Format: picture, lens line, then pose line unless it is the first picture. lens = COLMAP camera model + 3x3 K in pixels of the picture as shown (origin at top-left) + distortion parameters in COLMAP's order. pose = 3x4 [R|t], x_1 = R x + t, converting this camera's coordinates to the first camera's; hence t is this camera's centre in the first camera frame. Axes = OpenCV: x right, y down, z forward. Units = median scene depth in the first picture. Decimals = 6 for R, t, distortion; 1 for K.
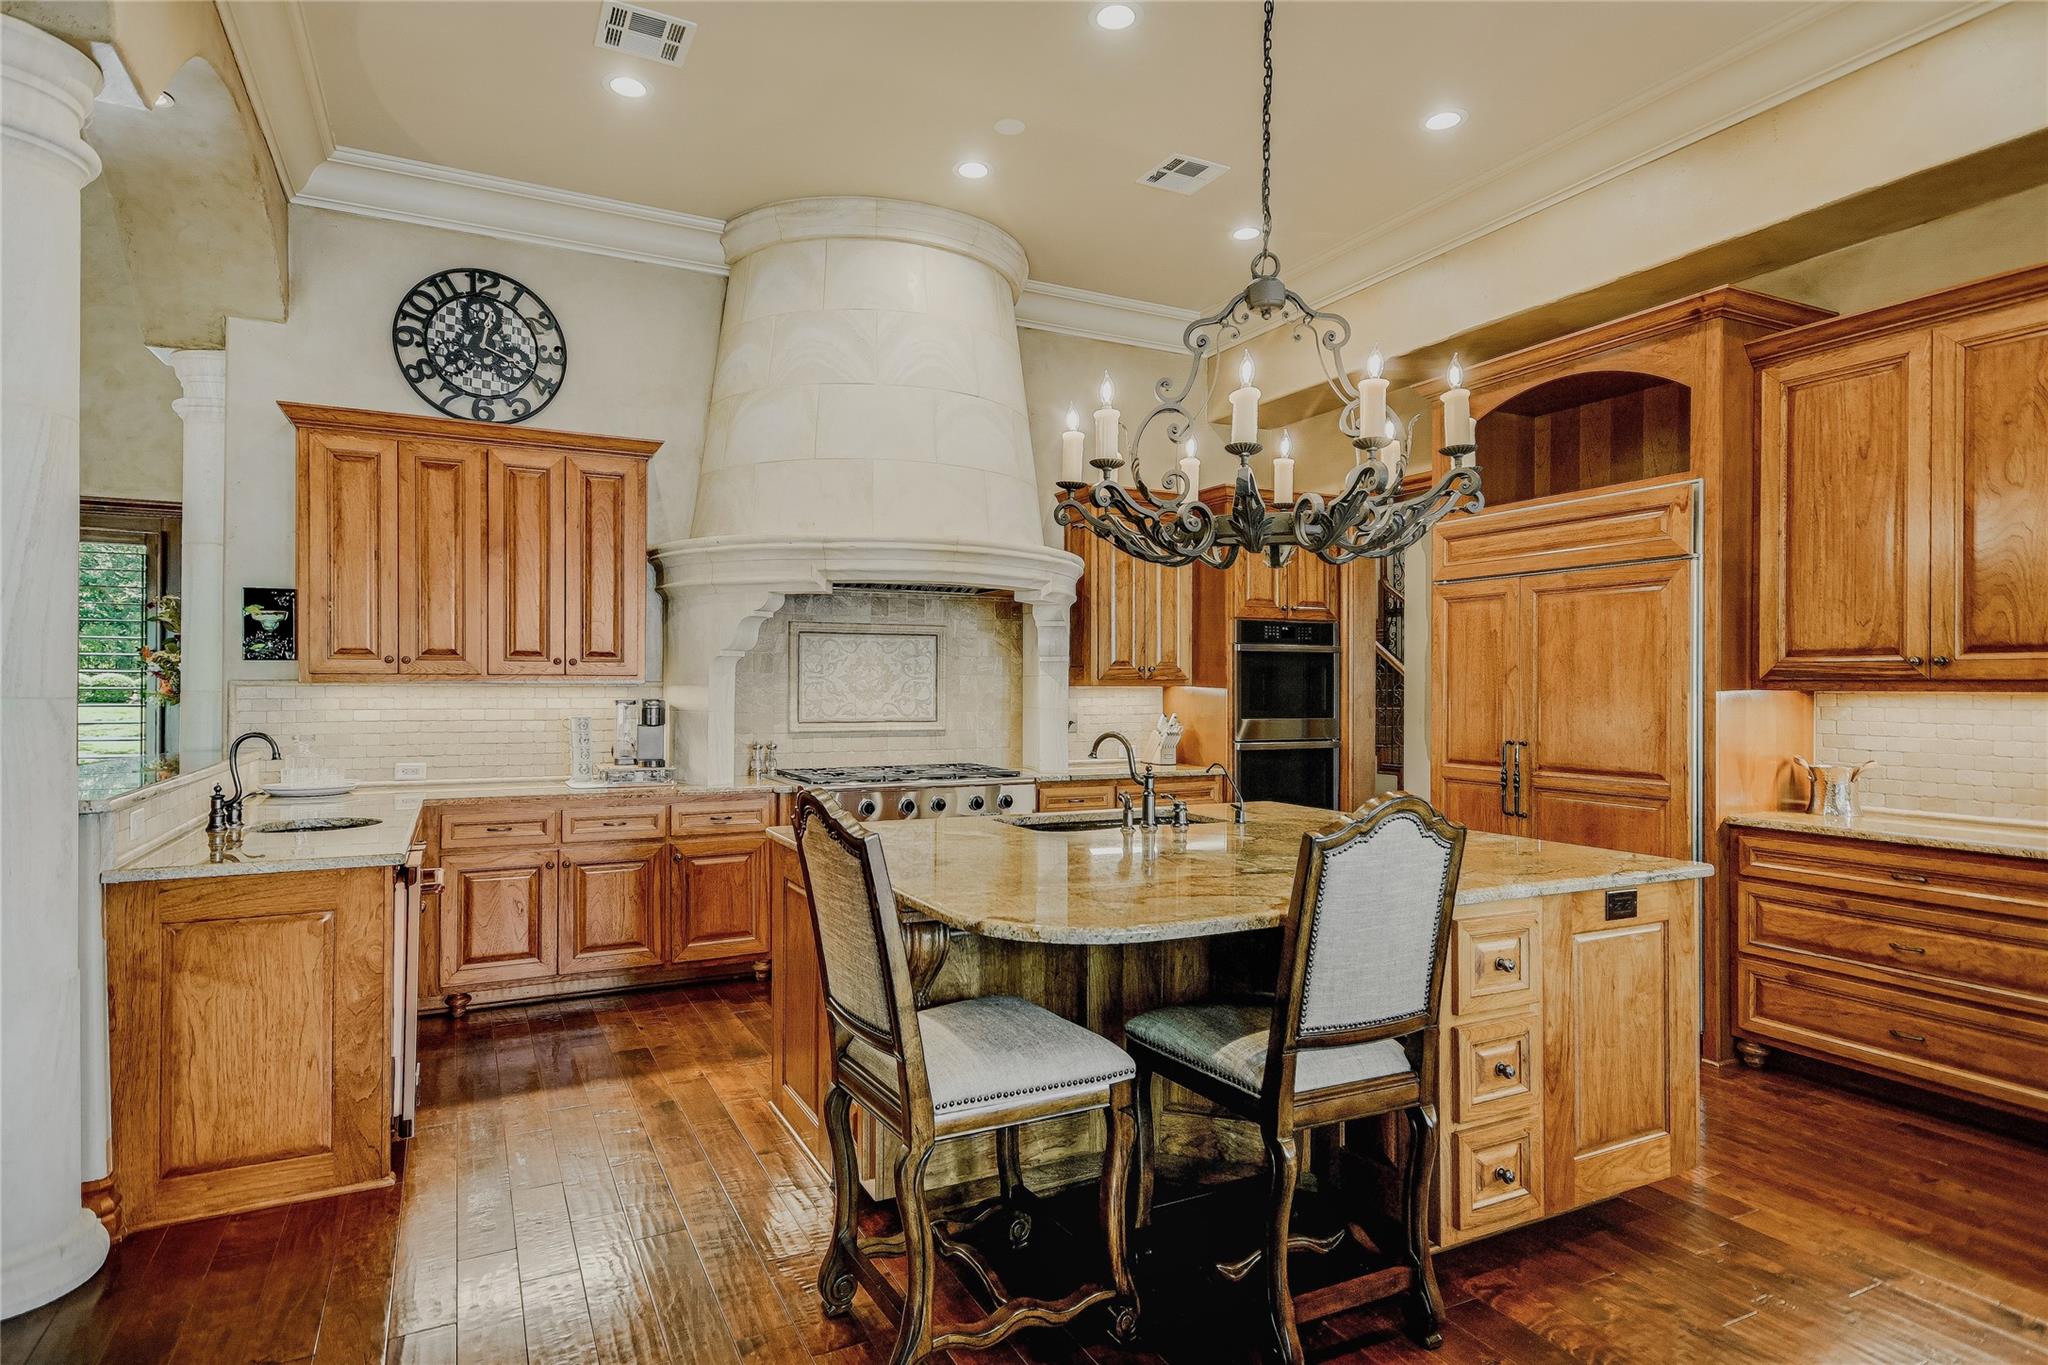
lens RADIAL K [[1096.9, 0, 1025.1], [0, 1096.9, 683.1], [0, 0, 1]] dist [0.020536, 0.002684]
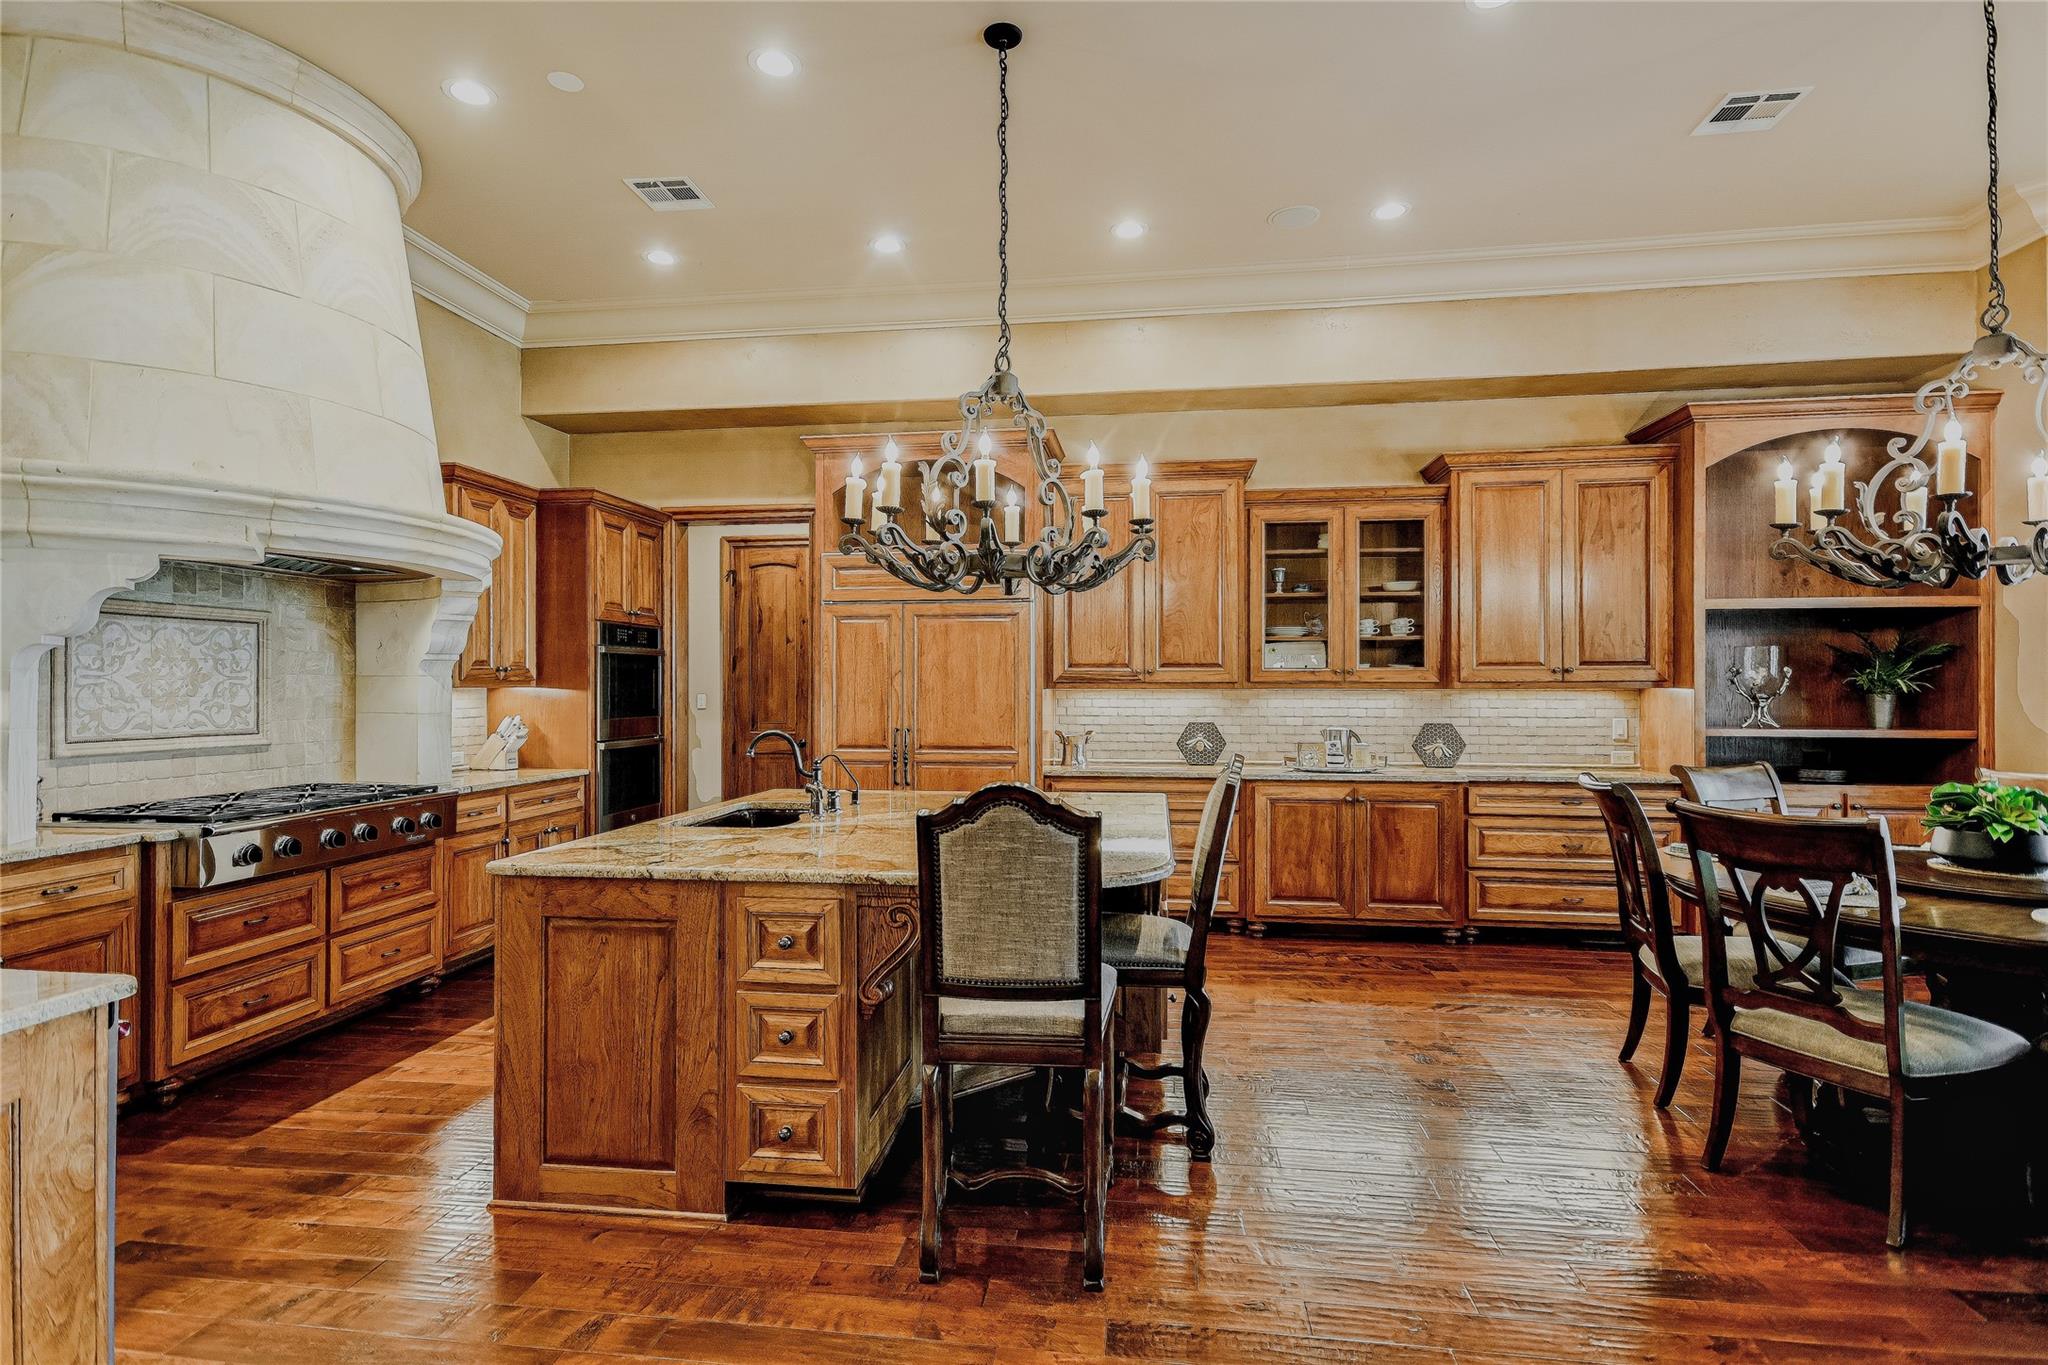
lens RADIAL K [[1015.2, 0, 1021.4], [0, 1015.2, 687.3], [0, 0, 1]] dist [0.003449, -0.000629]
pose [[0.570411, -0.003581, 0.821351, -0.380522], [0.000144, 0.999991, 0.004259, -0.001062], [-0.821359, -0.002311, 0.570407, 0.153467]]
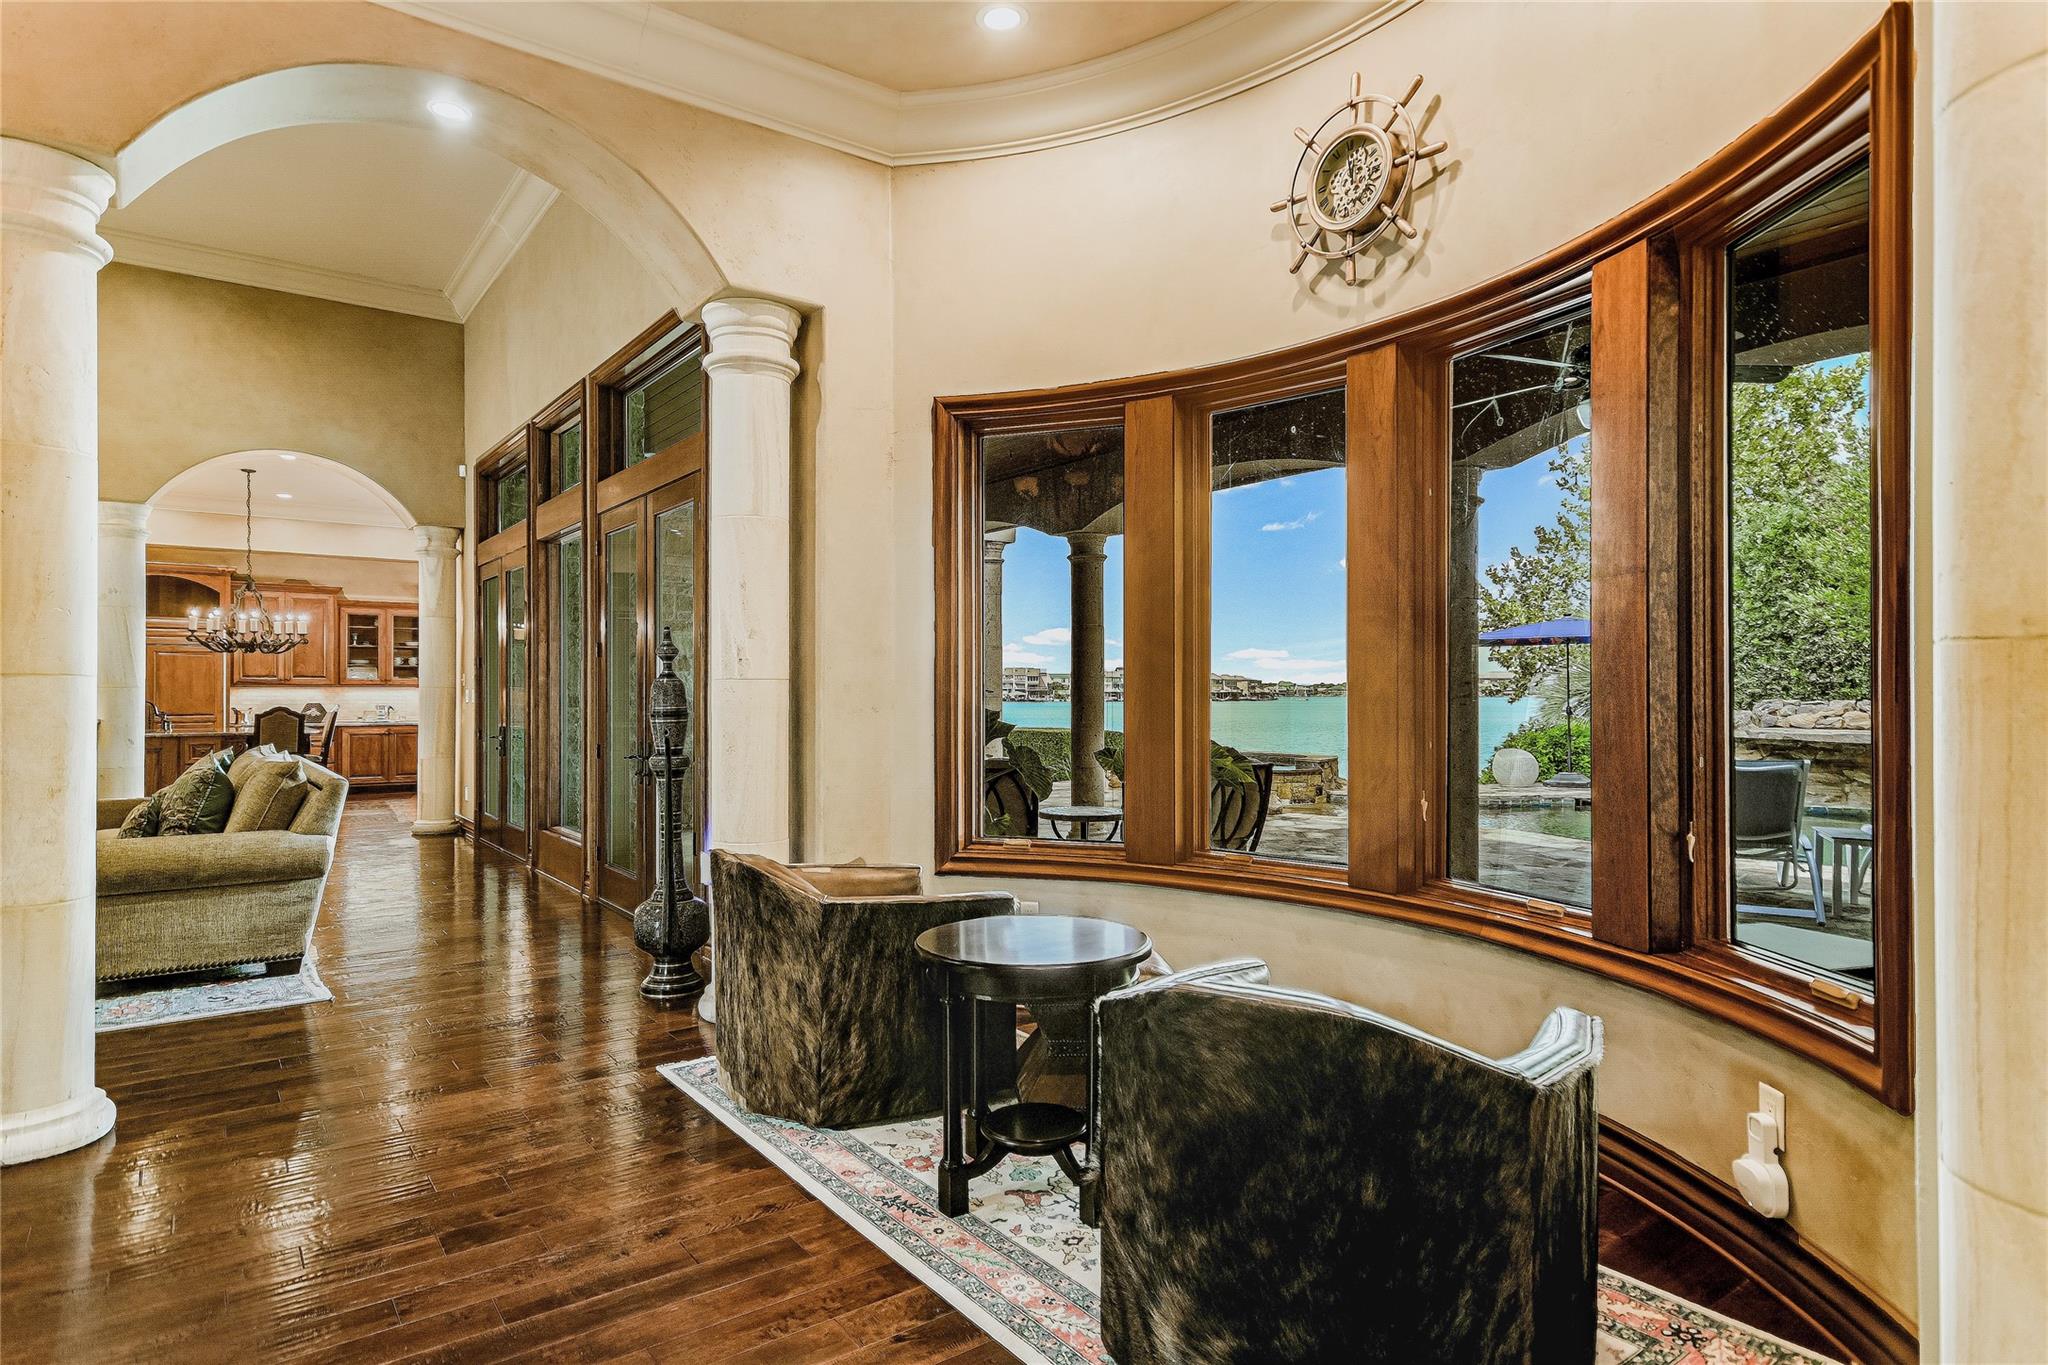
lens RADIAL K [[1096.9, 0, 970.8], [0, 1096.9, 688.9], [0, 0, 1]] dist [0.020536, 0.002684]
pose [[-0.140859, -0.000538, 0.990029, -2.051274], [-0.003556, 0.999994, 0.000038, 0.002998], [-0.990023, -0.003516, -0.140860, -0.500428]]
